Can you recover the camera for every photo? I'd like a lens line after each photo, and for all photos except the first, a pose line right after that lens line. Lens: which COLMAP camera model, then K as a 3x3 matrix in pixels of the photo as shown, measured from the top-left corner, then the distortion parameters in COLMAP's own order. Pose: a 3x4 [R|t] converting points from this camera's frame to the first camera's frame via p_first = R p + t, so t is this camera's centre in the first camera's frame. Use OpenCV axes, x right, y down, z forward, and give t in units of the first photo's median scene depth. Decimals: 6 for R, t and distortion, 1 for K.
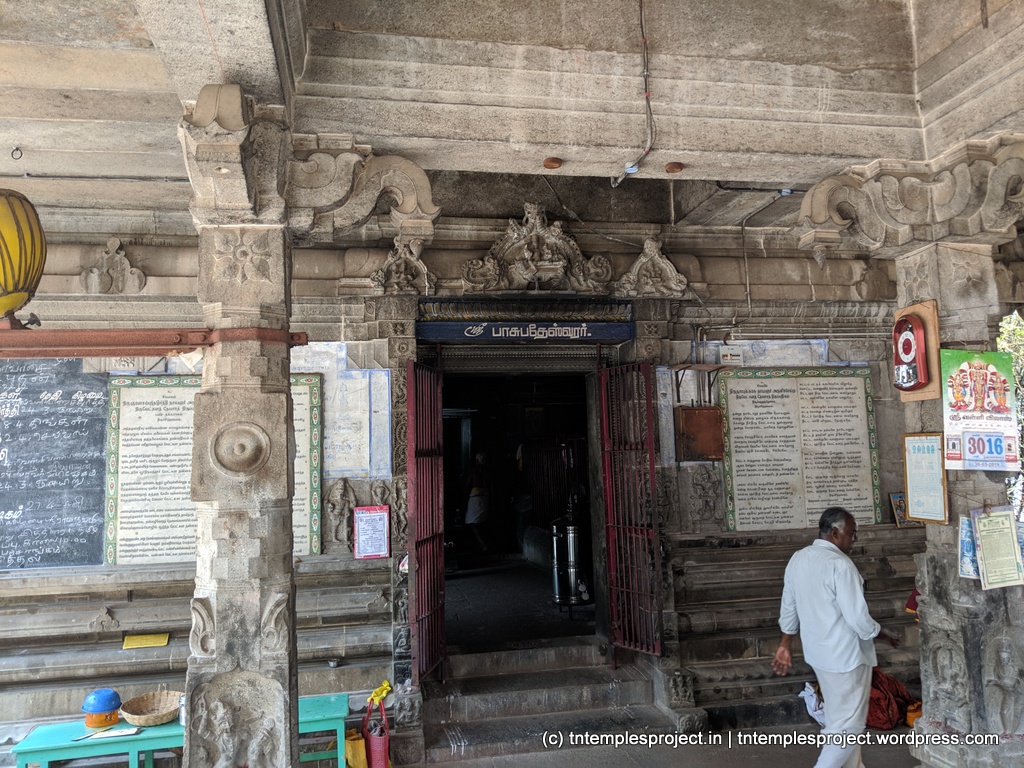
lens RADIAL K [[827.4, 0, 537.2], [0, 827.4, 350.4], [0, 0, 1]] dist [0.089469, -0.171282]
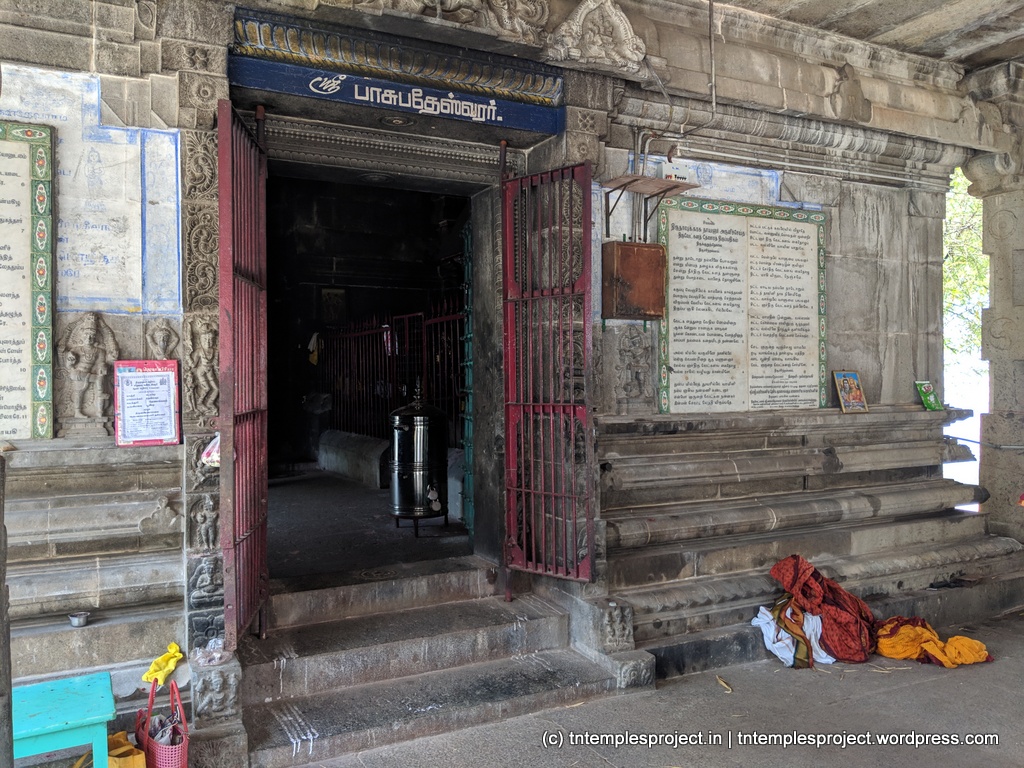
lens RADIAL K [[829.2, 0, 513.2], [0, 829.2, 355.9], [0, 0, 1]] dist [0.073523, -0.145045]
pose [[0.965841, 0.026031, 0.257824, -0.096517], [-0.051565, 0.994351, 0.092772, 0.110921], [-0.253953, -0.102898, 0.961728, 0.347982]]
